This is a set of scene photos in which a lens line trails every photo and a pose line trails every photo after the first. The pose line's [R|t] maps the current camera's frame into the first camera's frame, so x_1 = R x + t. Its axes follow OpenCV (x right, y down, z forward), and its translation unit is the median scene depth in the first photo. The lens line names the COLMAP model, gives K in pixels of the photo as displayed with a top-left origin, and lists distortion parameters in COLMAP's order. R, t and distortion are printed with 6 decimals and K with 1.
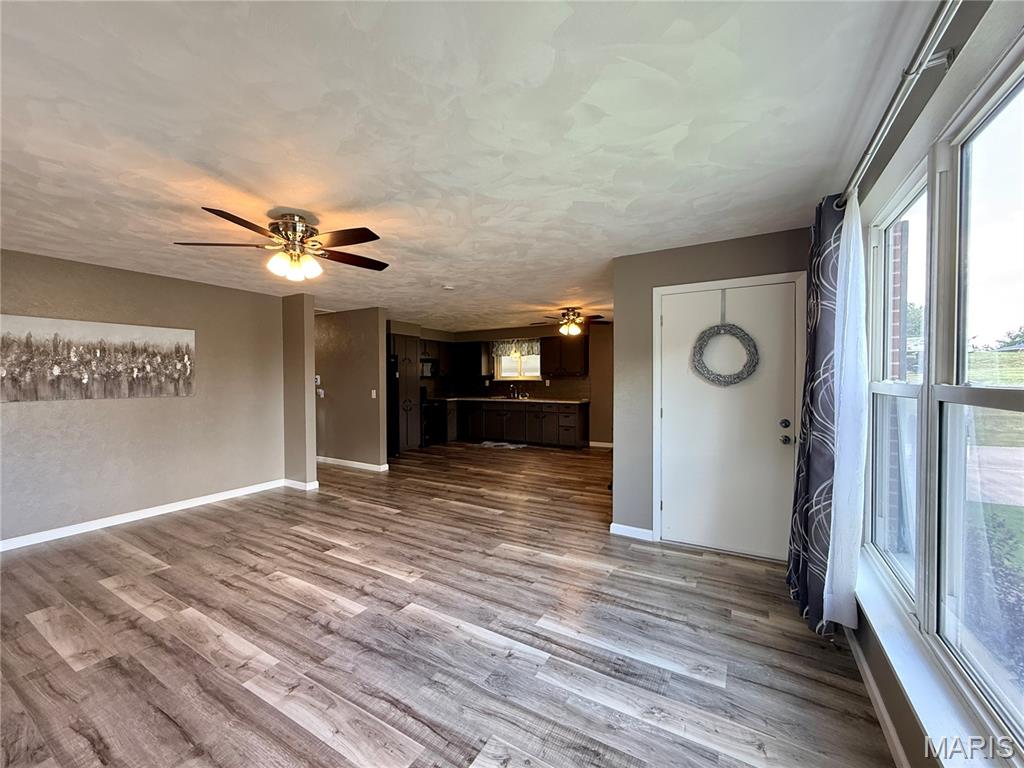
lens RADIAL K [[409.0, 0, 509.5], [0, 409.0, 384.8], [0, 0, 1]] dist [0.000423, 0.000044]
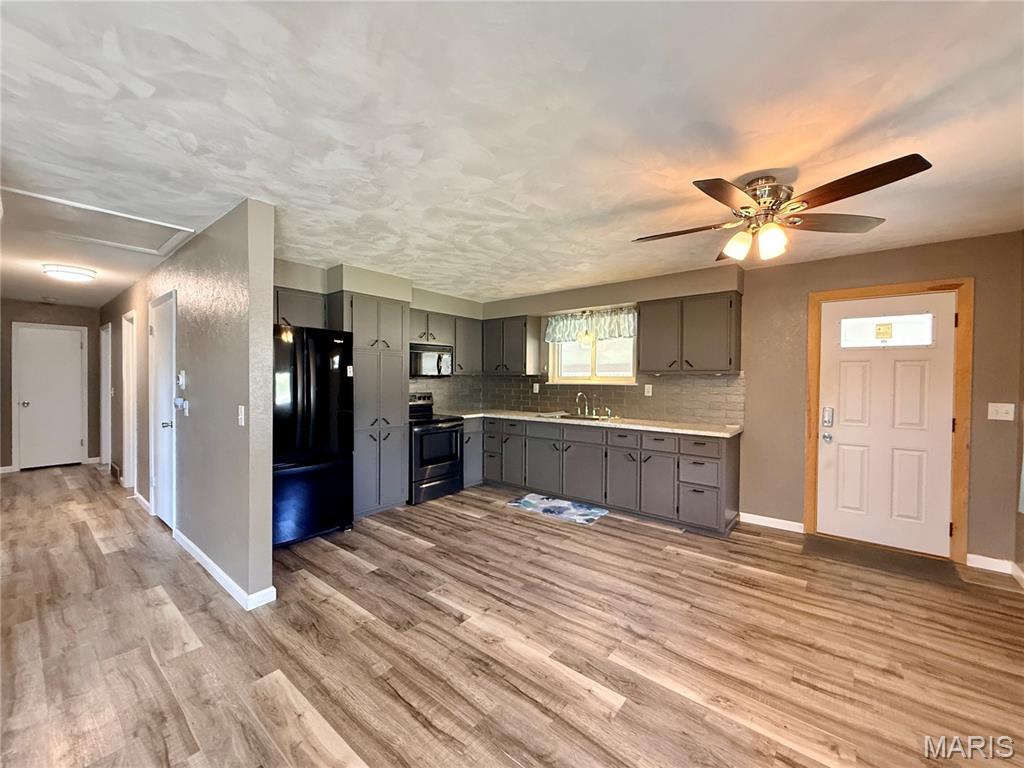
lens RADIAL K [[409.0, 0, 509.5], [0, 409.0, 384.8], [0, 0, 1]] dist [0.000423, 0.000044]
pose [[0.988396, 0.013758, -0.151272, -0.009853], [-0.014137, 0.999899, -0.001433, -0.019524], [0.151237, 0.003554, 0.988491, 1.092258]]
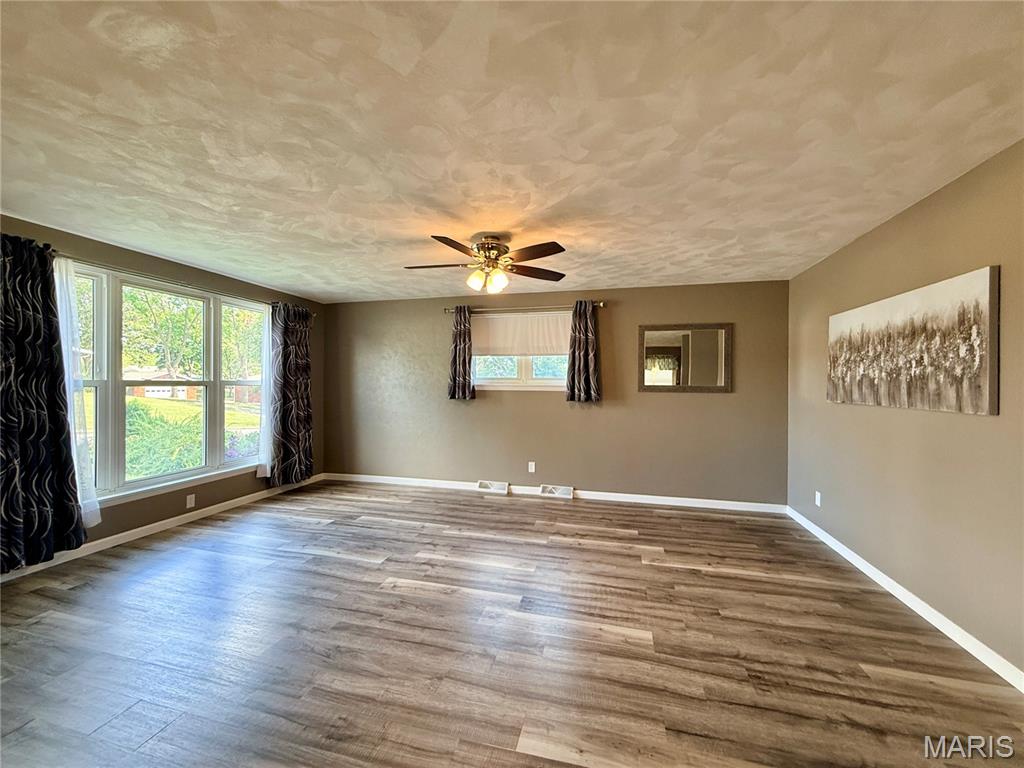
lens RADIAL K [[409.0, 0, 509.5], [0, 409.0, 384.8], [0, 0, 1]] dist [0.000423, 0.000044]
pose [[-0.961573, -0.000968, -0.274548, -0.193064], [-0.006701, 0.999779, 0.019942, -0.014368], [0.274468, 0.021015, -0.961366, 1.589481]]
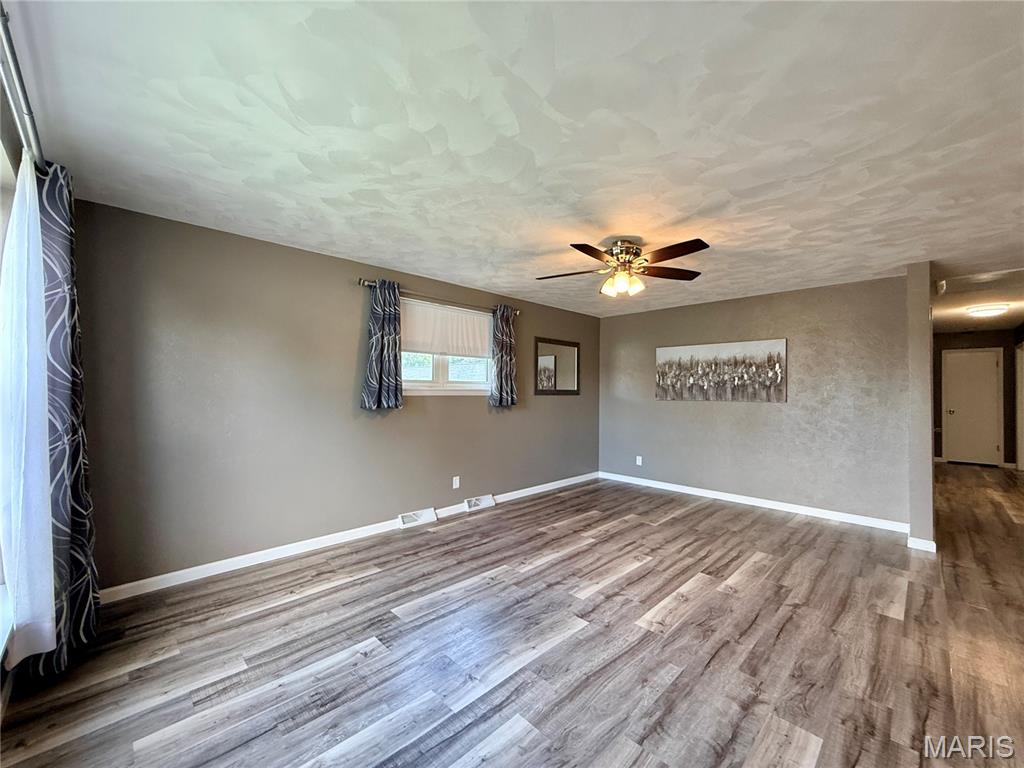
lens RADIAL K [[409.0, 0, 509.5], [0, 409.0, 384.8], [0, 0, 1]] dist [0.000423, 0.000044]
pose [[-0.260738, -0.011222, -0.965344, 0.495818], [-0.021689, 0.999748, -0.005764, 0.004275], [0.965166, 0.019434, -0.260916, 0.744817]]
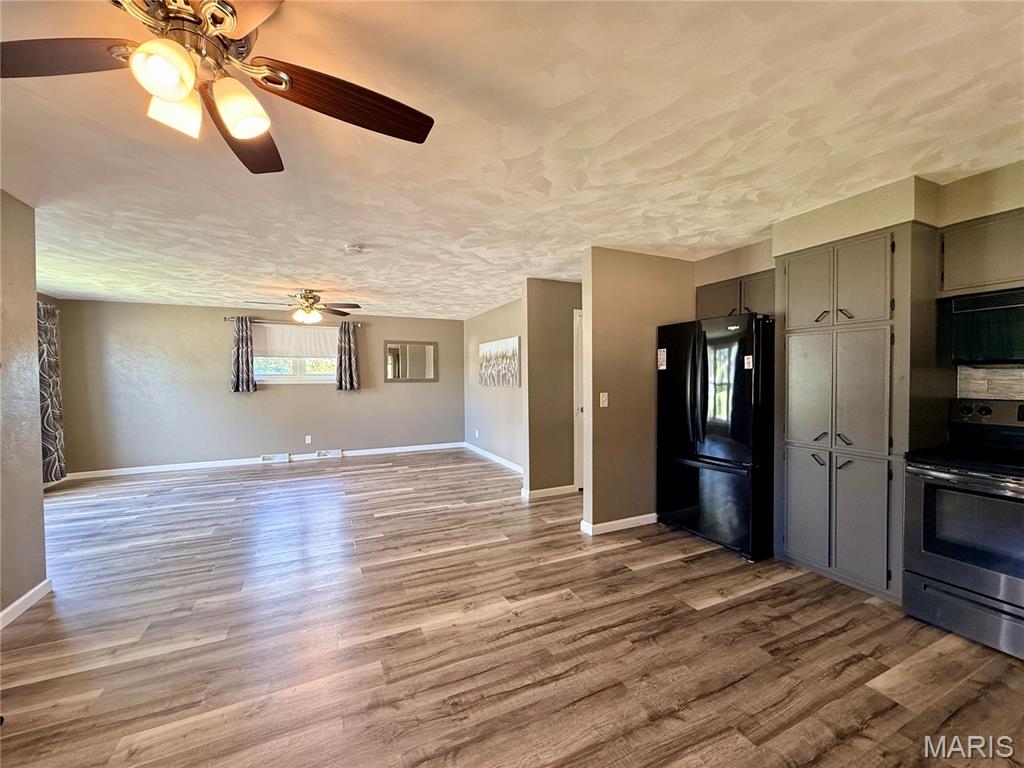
lens RADIAL K [[409.0, 0, 509.5], [0, 409.0, 384.8], [0, 0, 1]] dist [0.000423, 0.000044]
pose [[-0.564078, 0.024541, -0.825357, 0.388158], [-0.005167, 0.999434, 0.033249, -0.029405], [0.825705, 0.023020, -0.563632, 2.116874]]
